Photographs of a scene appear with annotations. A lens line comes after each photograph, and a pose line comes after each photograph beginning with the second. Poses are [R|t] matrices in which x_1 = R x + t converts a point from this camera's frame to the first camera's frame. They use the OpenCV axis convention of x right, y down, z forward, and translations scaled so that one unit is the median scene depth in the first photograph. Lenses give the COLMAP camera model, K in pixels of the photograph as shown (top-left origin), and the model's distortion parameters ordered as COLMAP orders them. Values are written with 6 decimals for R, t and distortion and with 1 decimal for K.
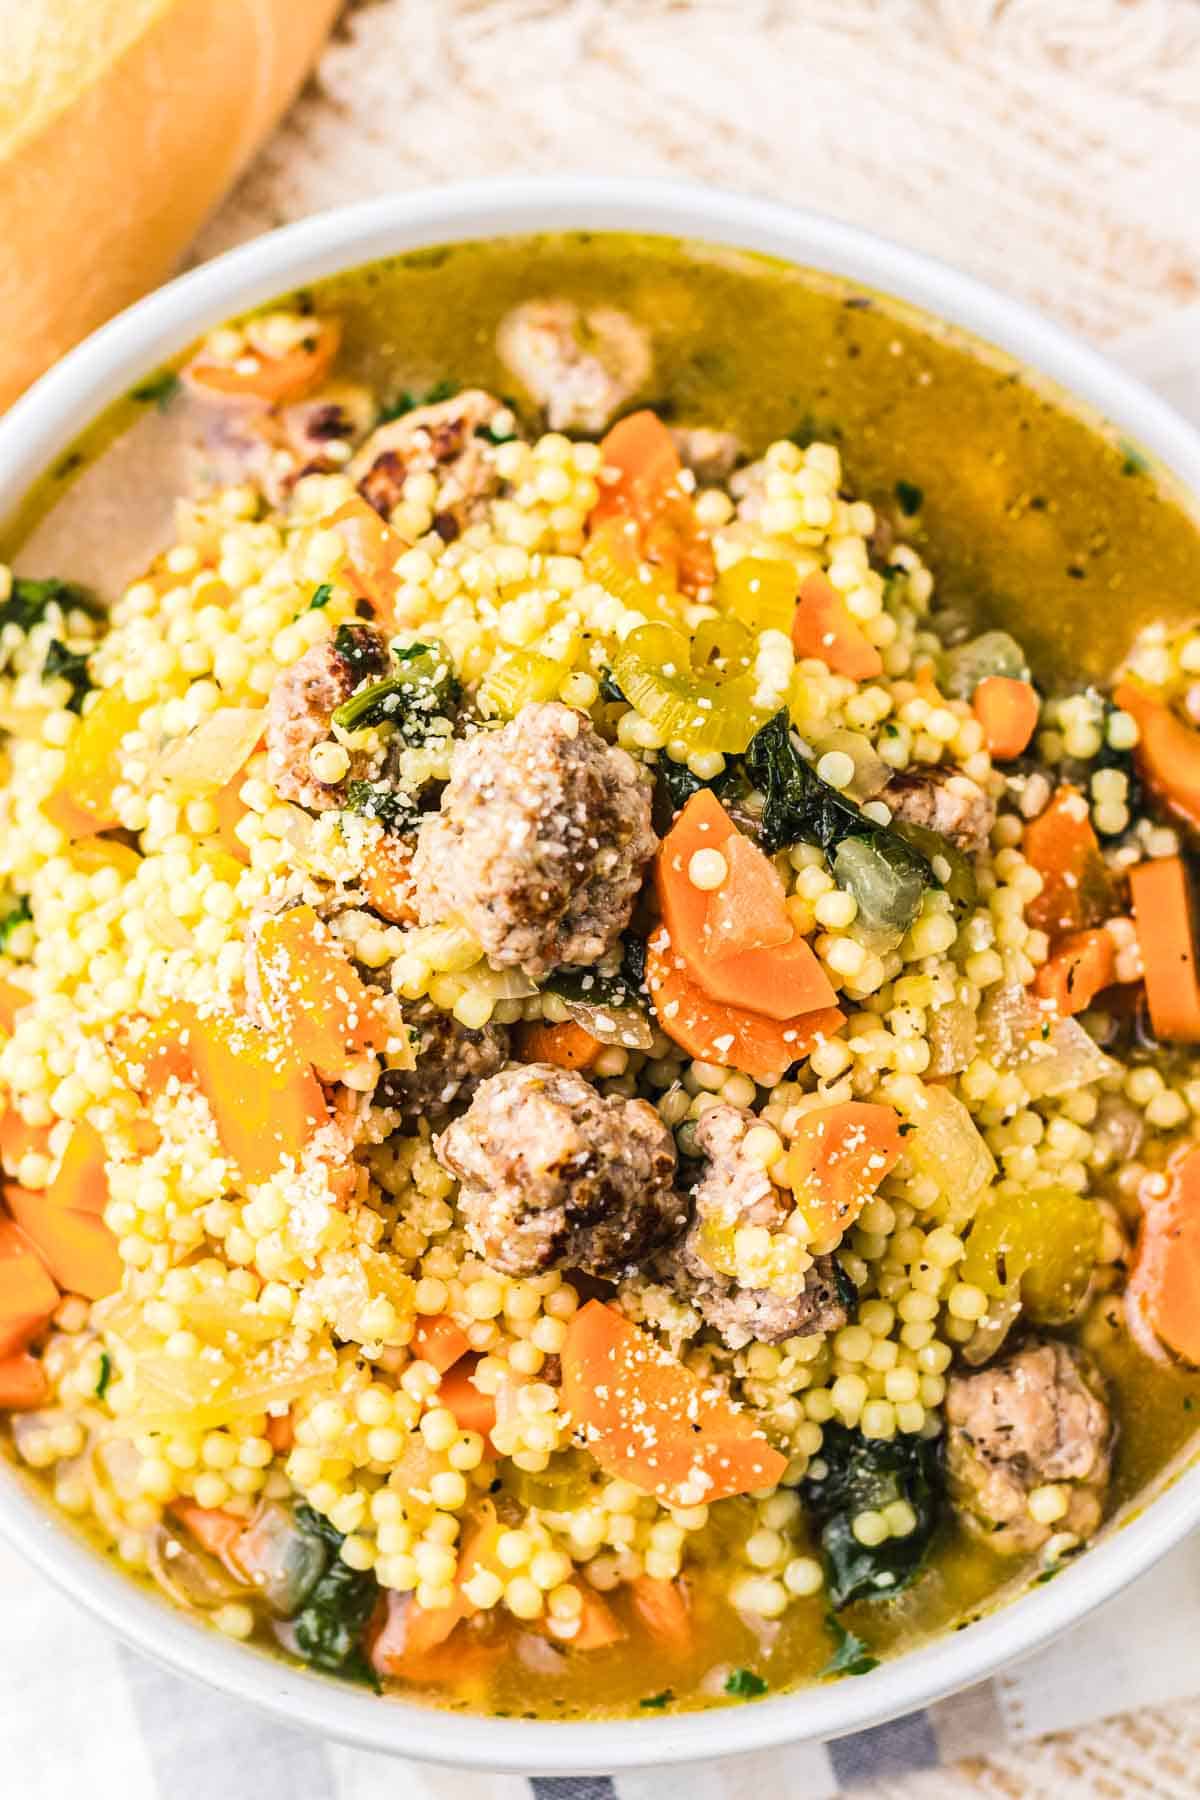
lens RADIAL K [[4579.3, 0, 600.0], [0, 4579.3, 900.0], [0, 0, 1]] dist [-0.087325, -0.385420]
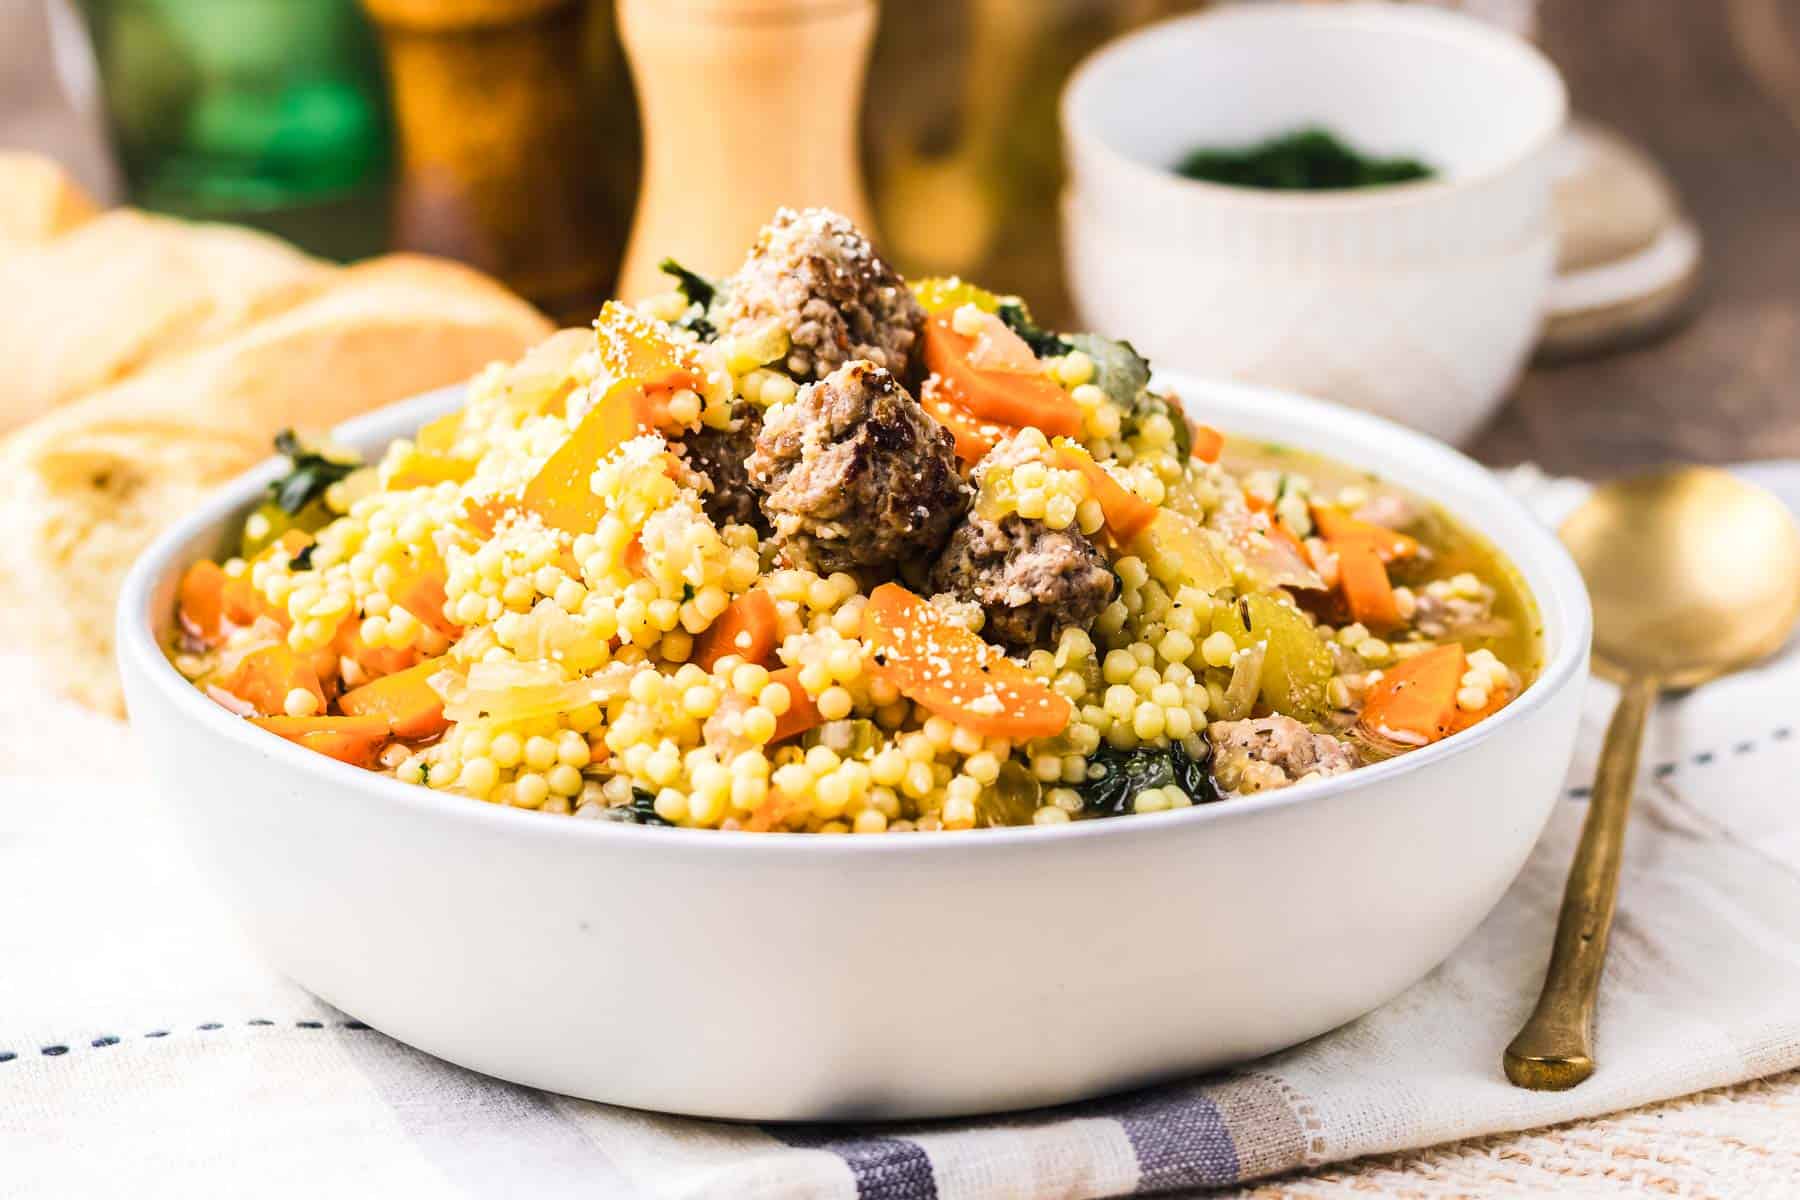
lens RADIAL K [[4718.6, 0, 900.0], [0, 4718.6, 600.0], [0, 0, 1]] dist [-0.052503, -0.534765]
pose [[0.997228, 0.017331, 0.072356, -0.080137], [0.048976, 0.579183, -0.813725, 1.007116], [-0.056010, 0.815013, 0.576729, 0.328937]]
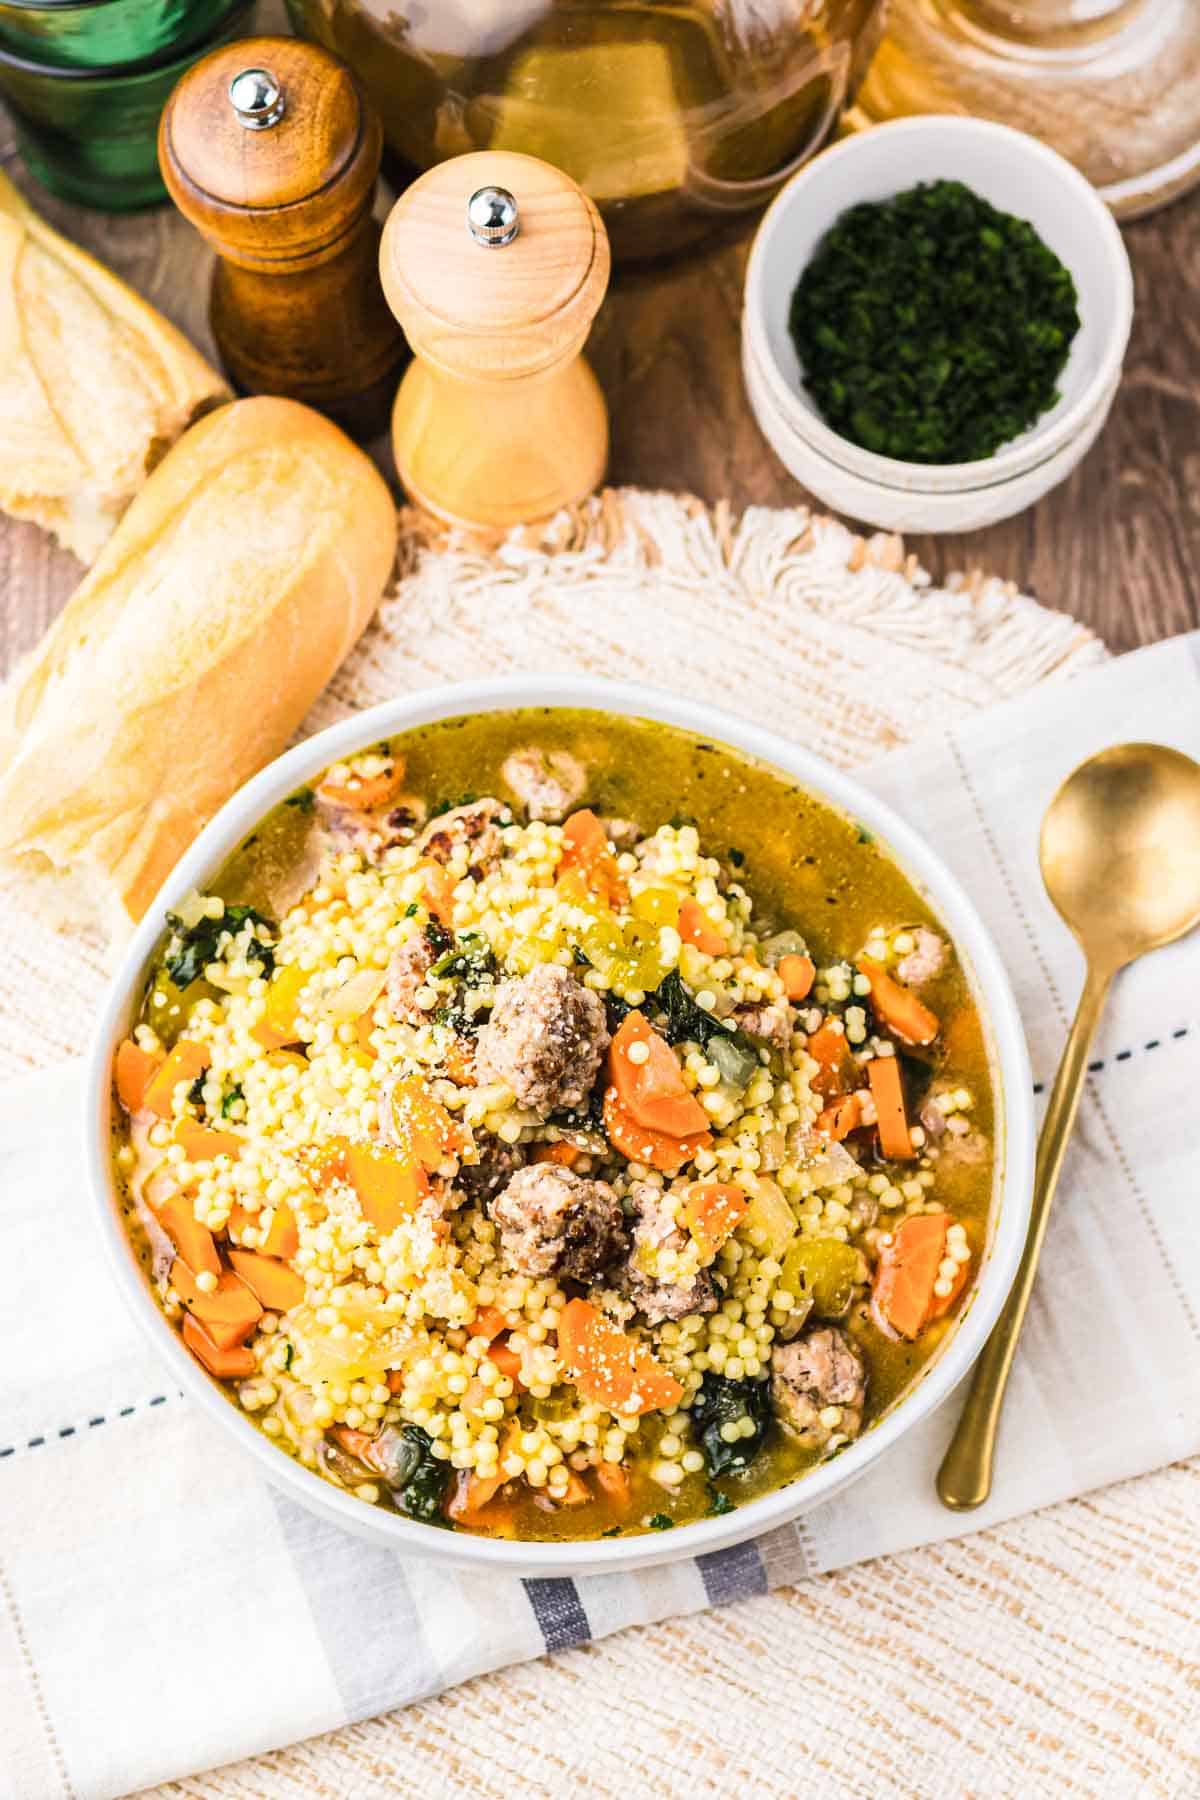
lens RADIAL K [[4579.3, 0, 600.0], [0, 4579.3, 900.0], [0, 0, 1]] dist [-0.087325, -0.385420]
pose [[0.997461, -0.006610, 0.070906, -0.115033], [0.014548, 0.993597, -0.112038, 0.130645], [-0.069712, 0.112785, 0.991171, -0.770576]]
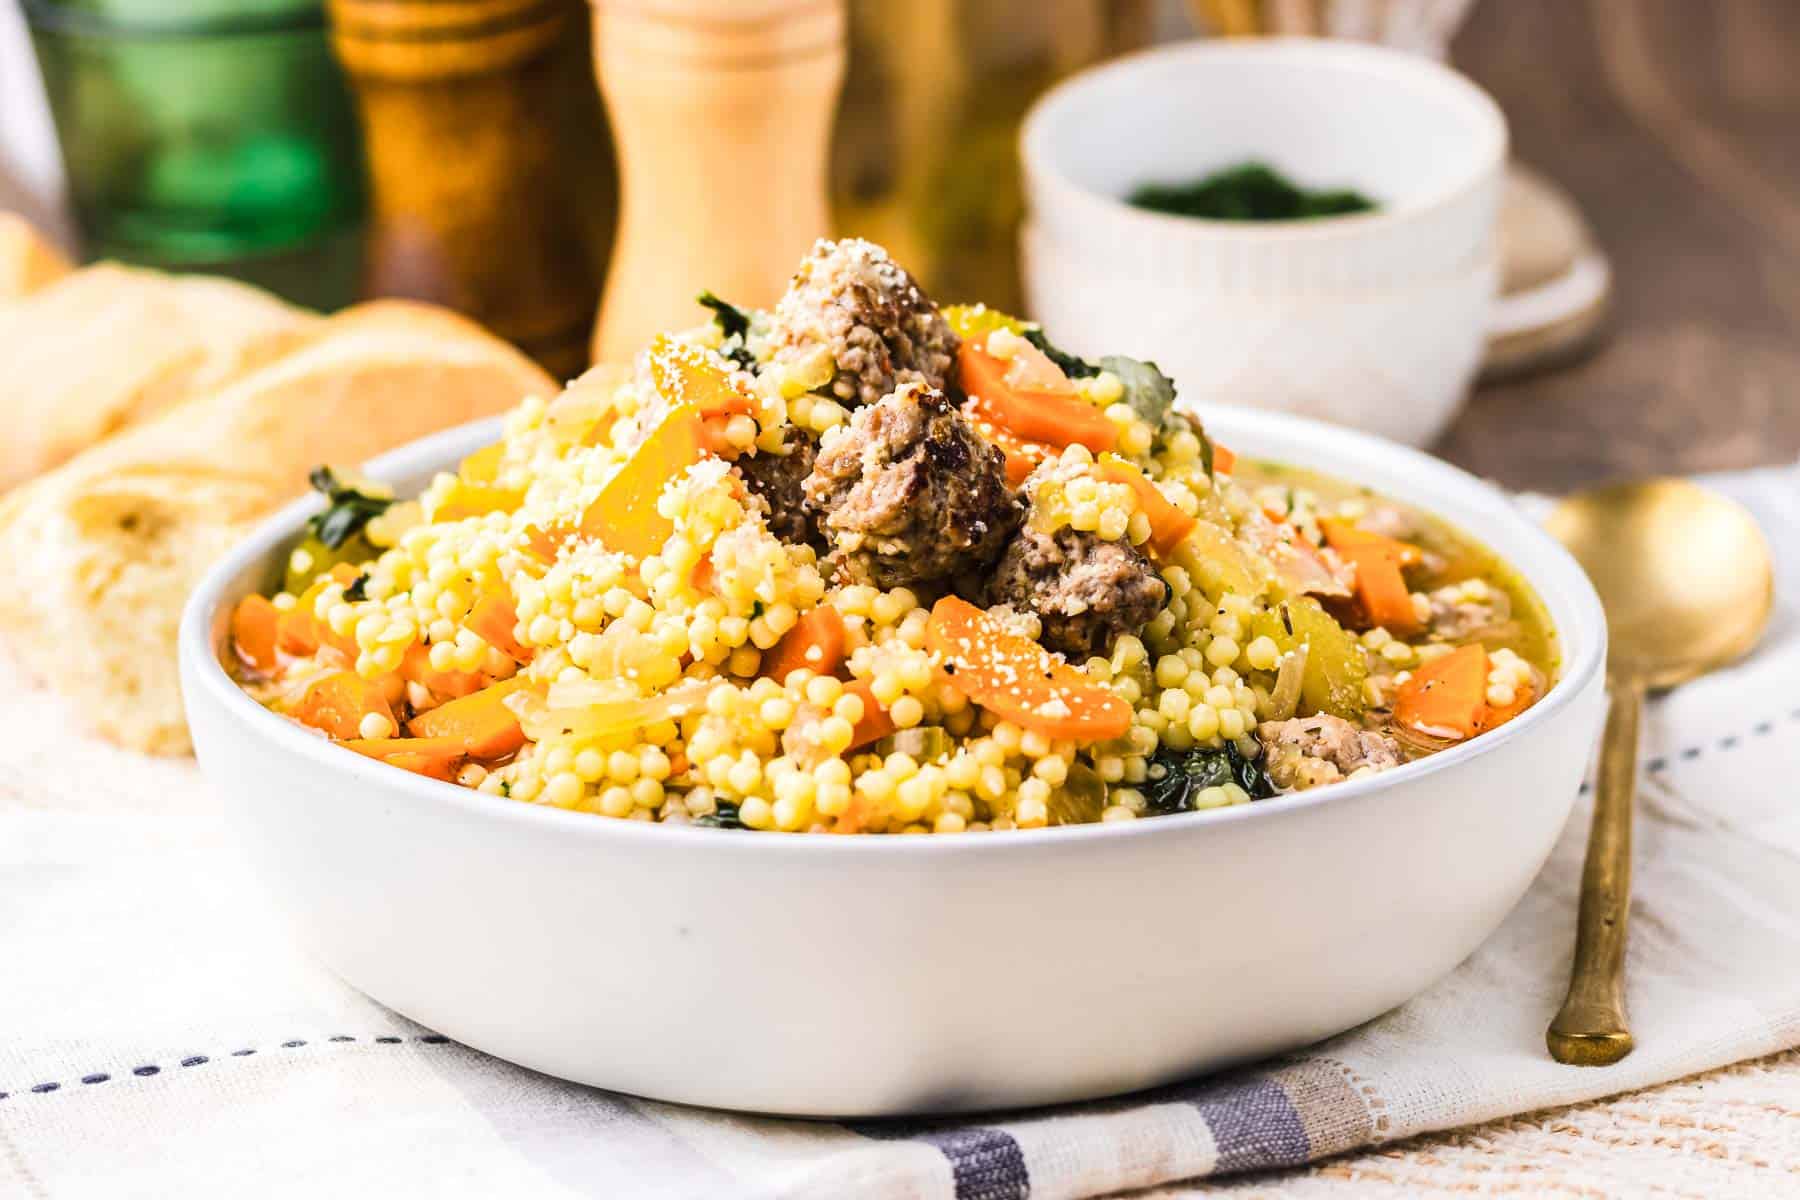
lens RADIAL K [[4718.6, 0, 900.0], [0, 4718.6, 600.0], [0, 0, 1]] dist [-0.052503, -0.534765]
pose [[0.991598, -0.004828, 0.129269, -0.164885], [0.109303, 0.565730, -0.817314, 1.043307], [-0.069185, 0.824576, 0.561505, 0.320331]]
